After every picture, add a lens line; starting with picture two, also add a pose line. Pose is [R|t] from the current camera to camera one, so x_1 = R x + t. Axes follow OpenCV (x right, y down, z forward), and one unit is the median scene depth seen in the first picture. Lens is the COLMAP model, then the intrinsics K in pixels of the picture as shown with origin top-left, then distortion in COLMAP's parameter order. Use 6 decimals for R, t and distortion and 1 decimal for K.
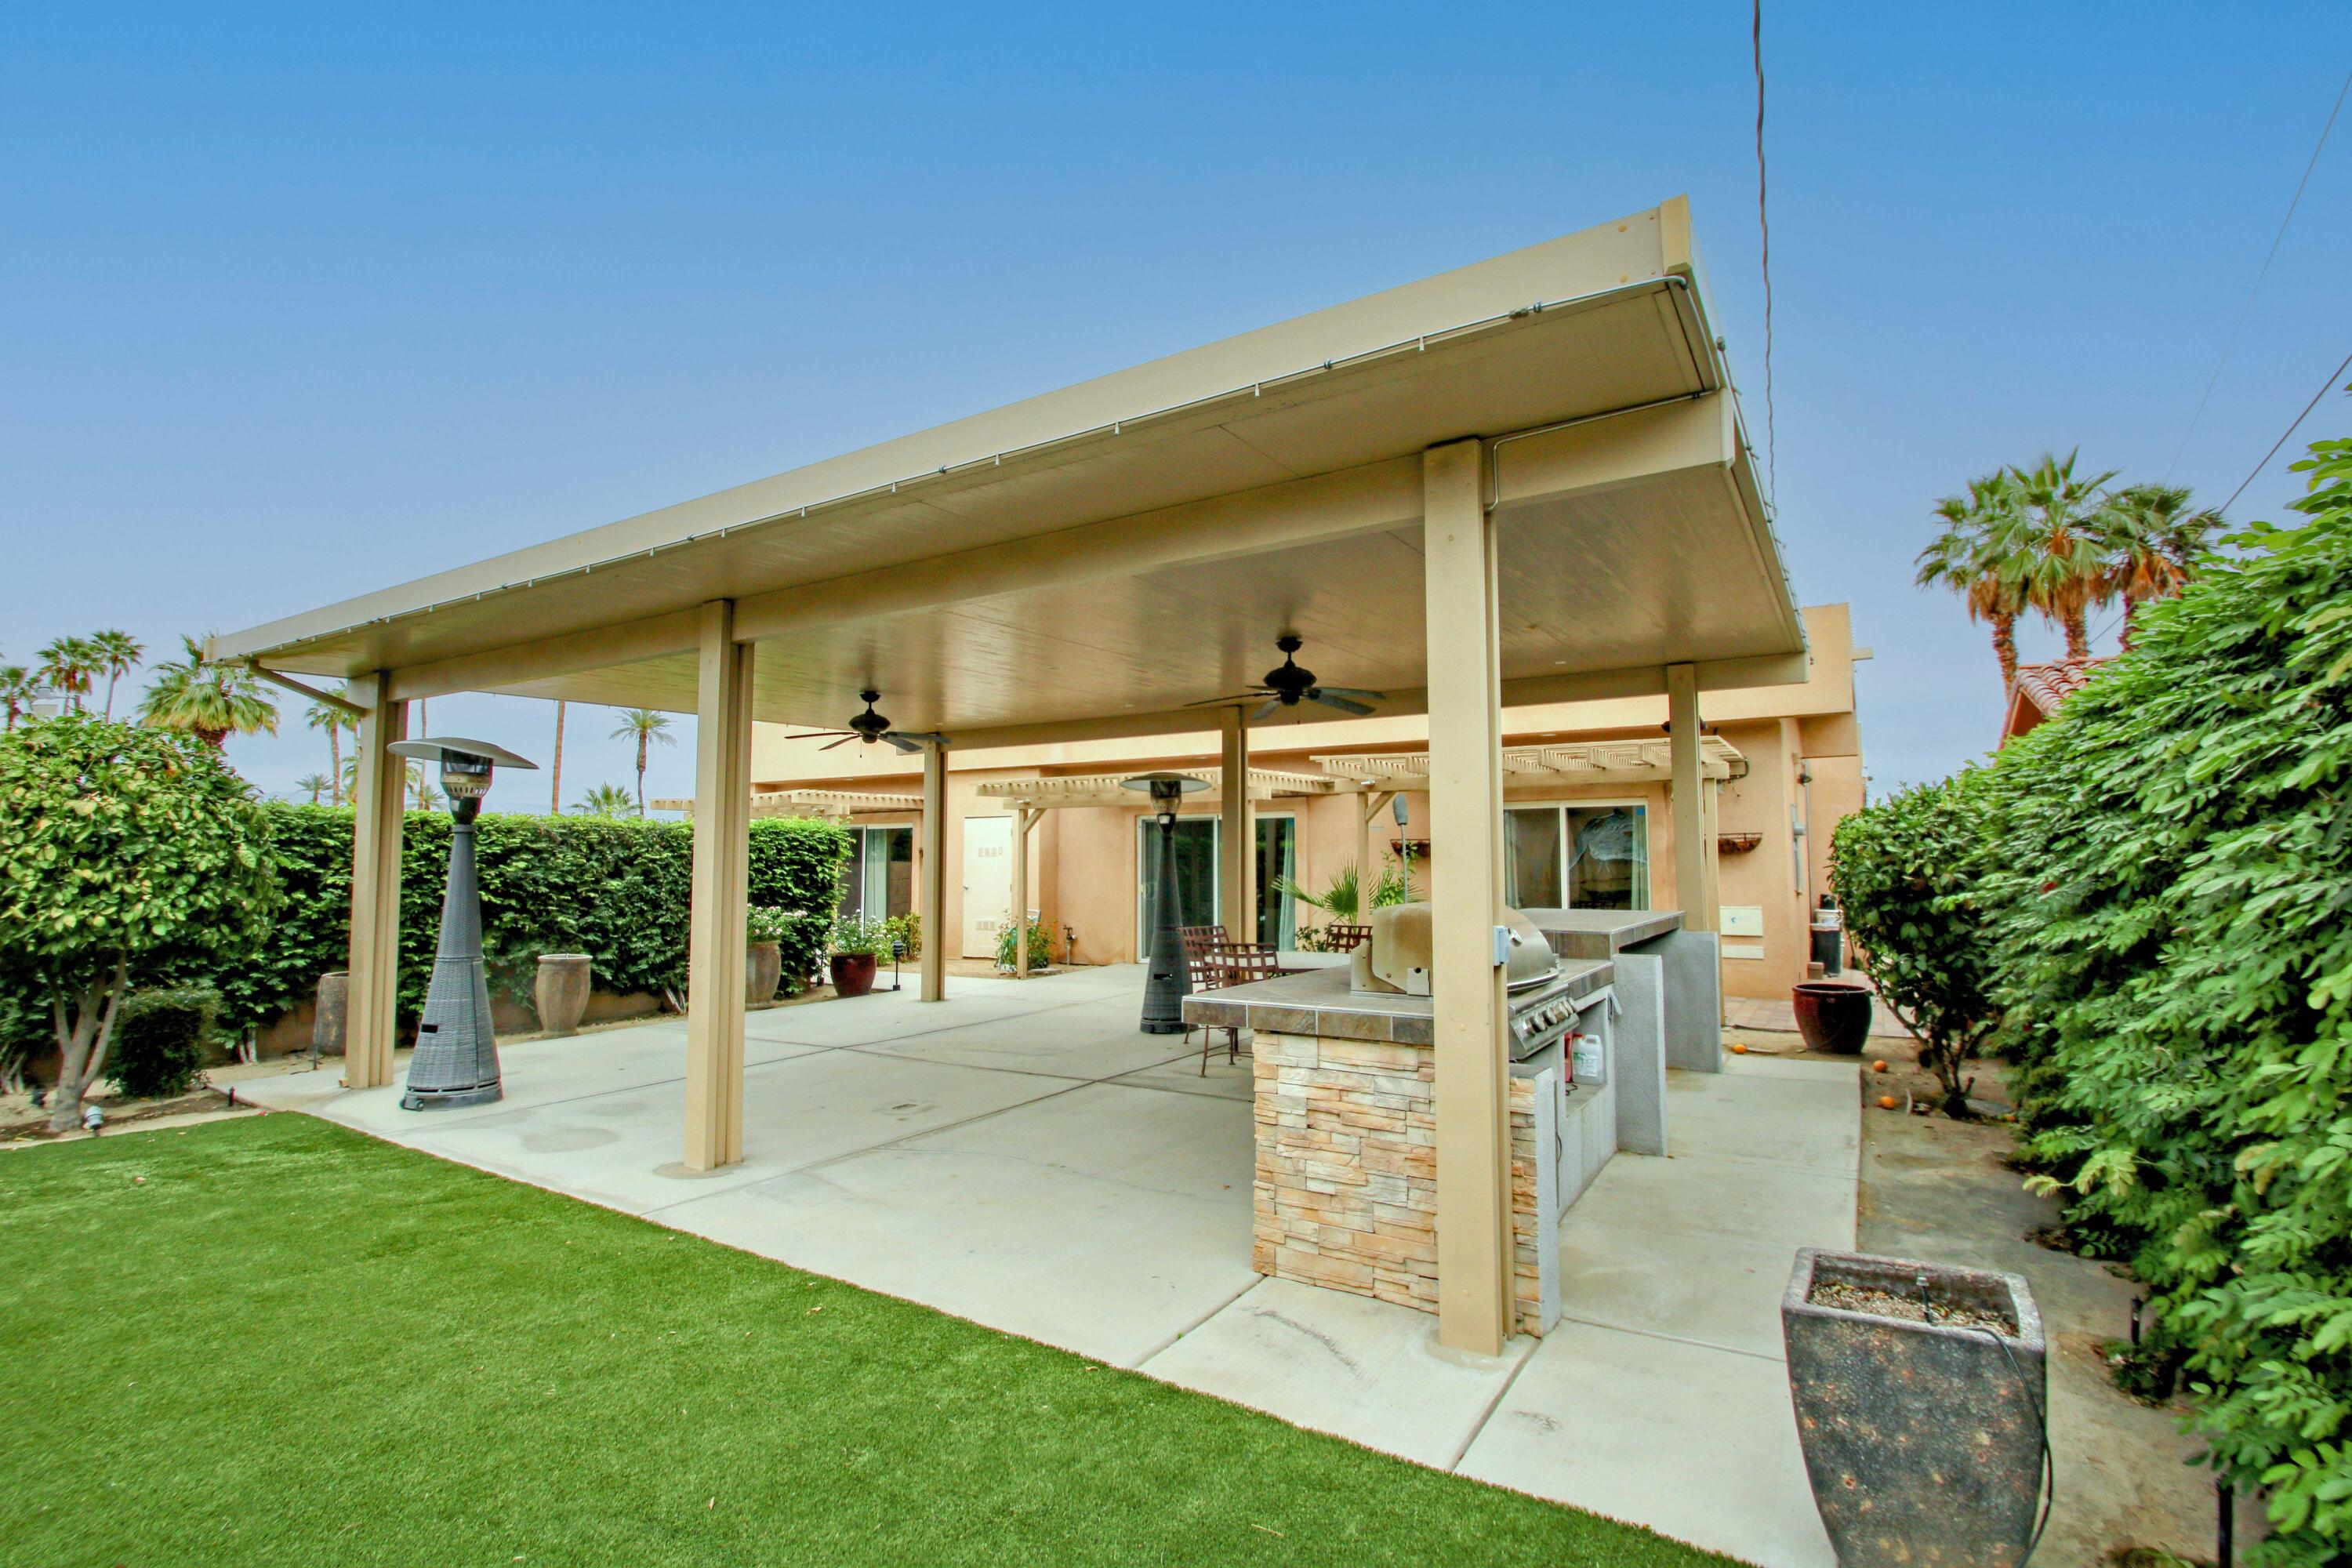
lens RADIAL K [[1119.2, 0, 1171.5], [0, 1119.2, 790.4], [0, 0, 1]] dist [0.000398, 0.000012]
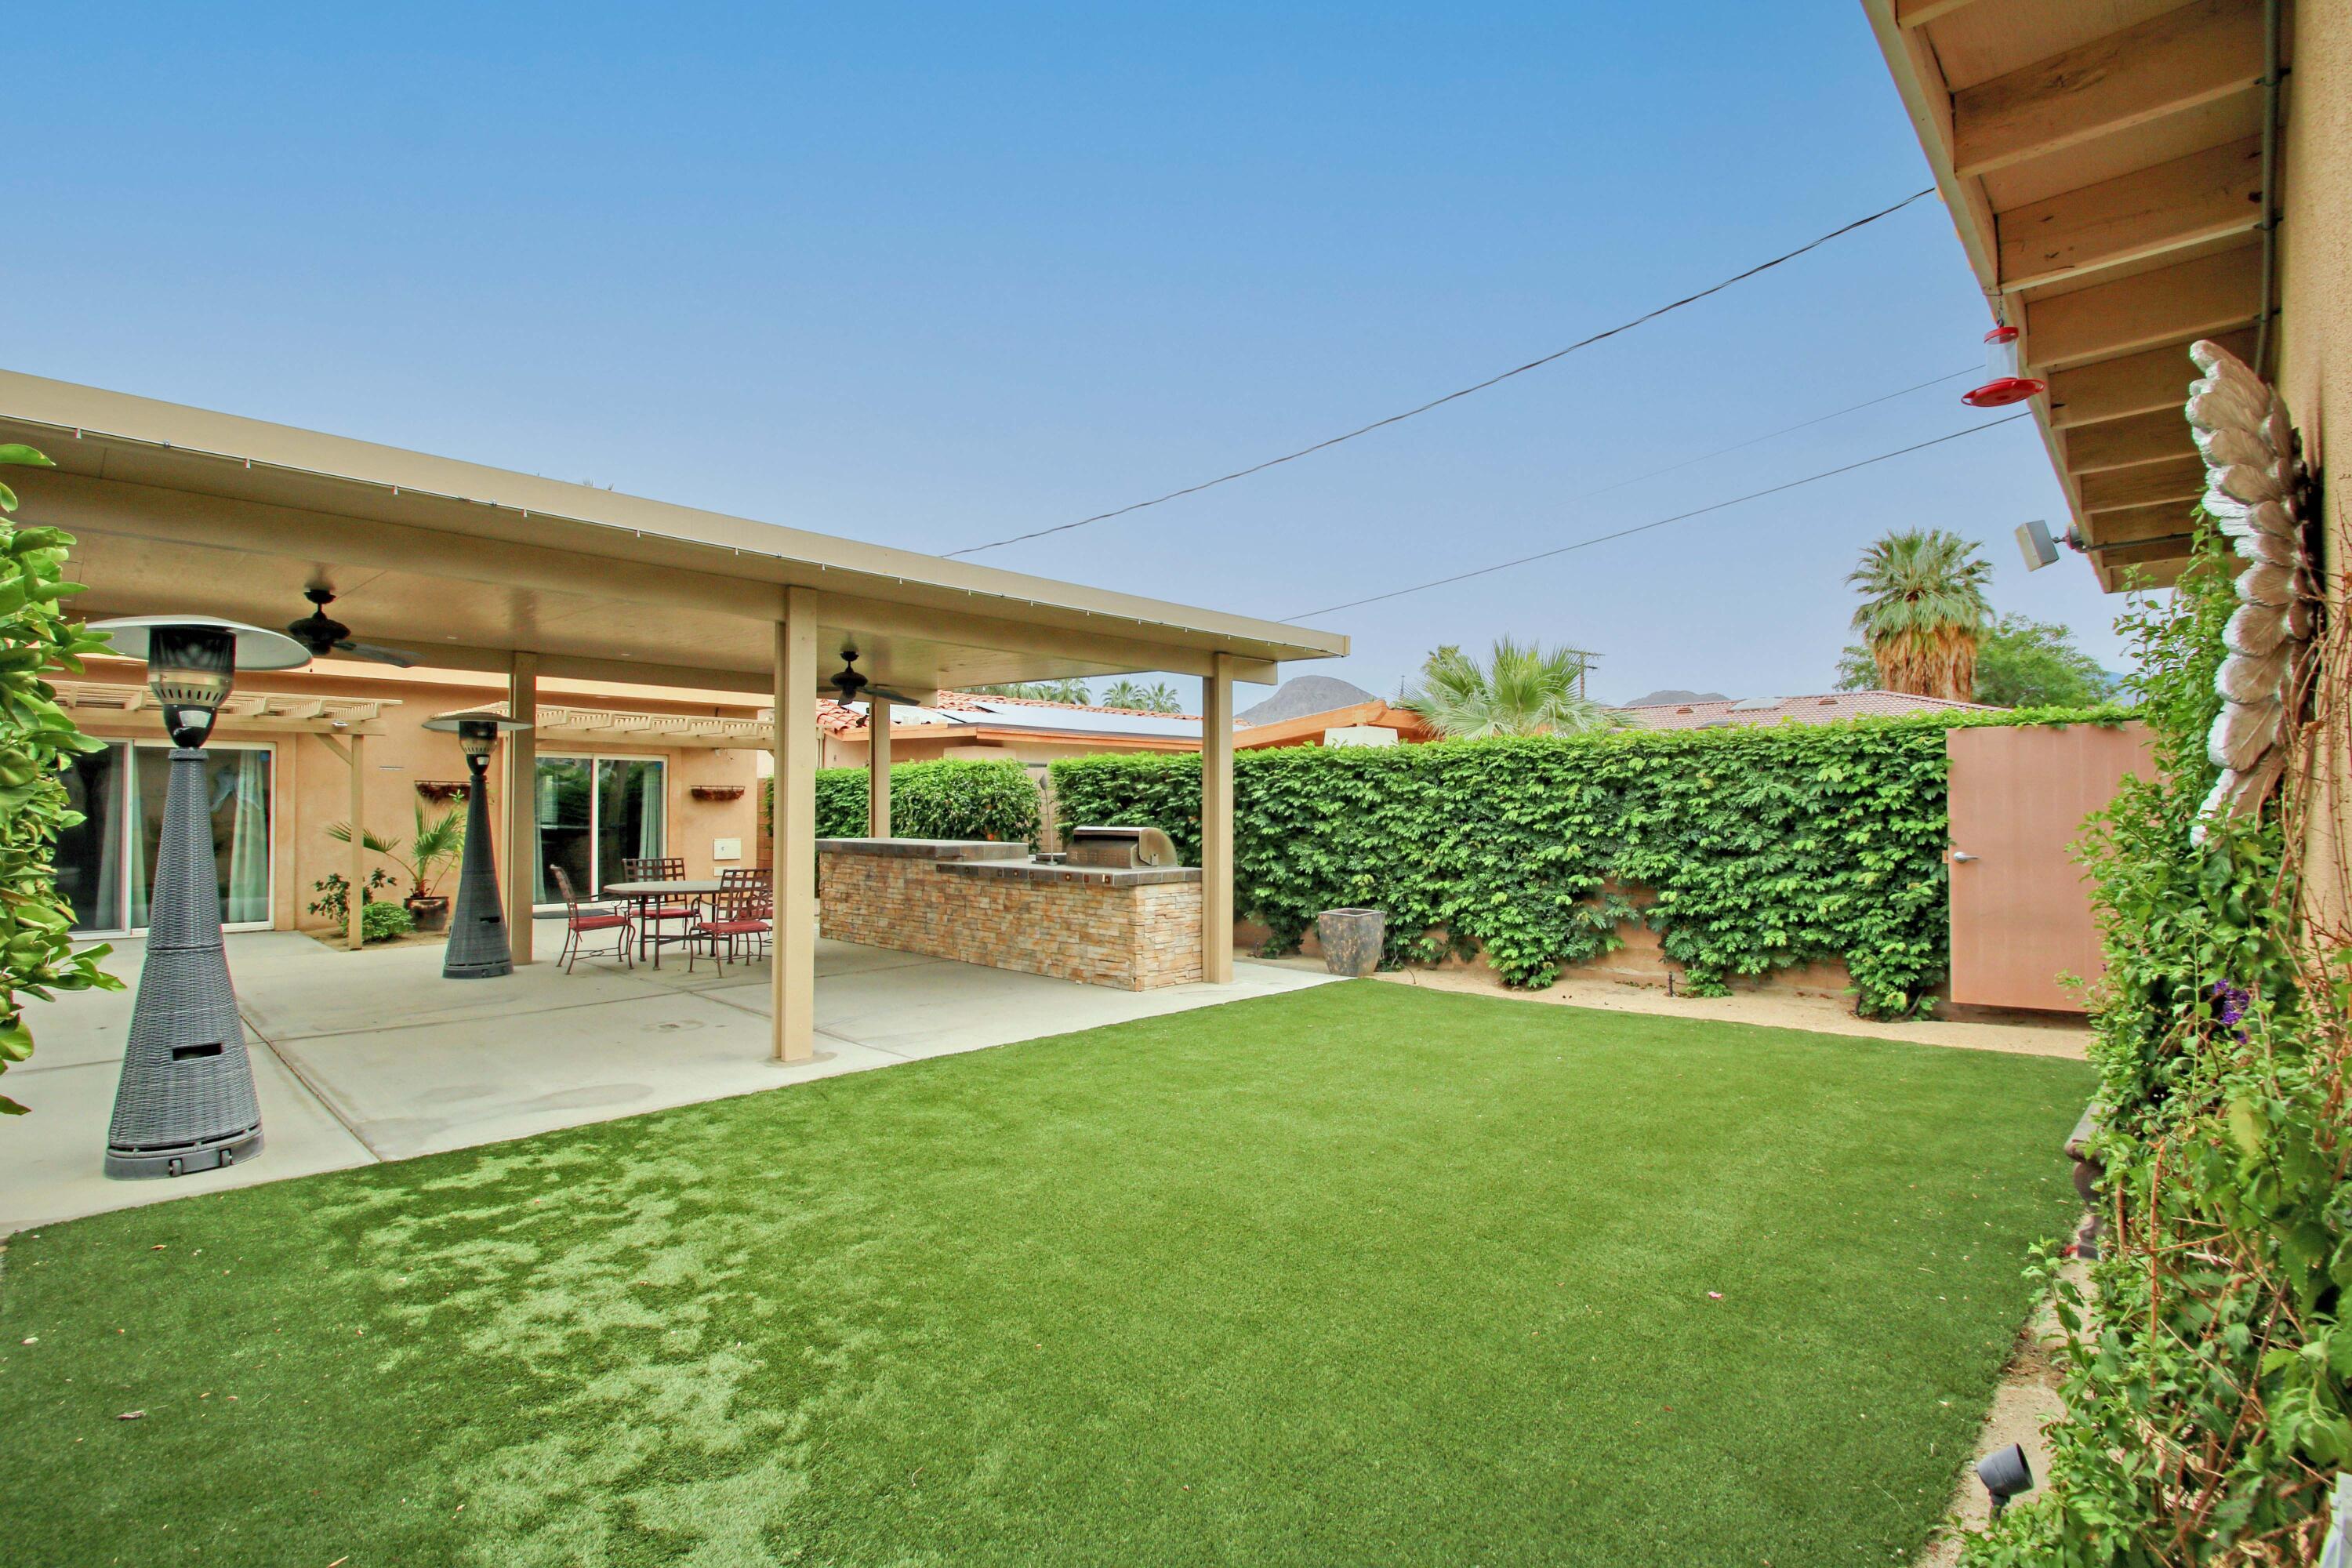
lens RADIAL K [[1119.2, 0, 1169.3], [0, 1119.2, 789.7], [0, 0, 1]] dist [0.000398, 0.000012]
pose [[0.209829, 0.024115, 0.977441, -1.330904], [-0.072541, 0.997325, -0.009033, 0.026678], [-0.975043, -0.069009, 0.211017, 0.306800]]
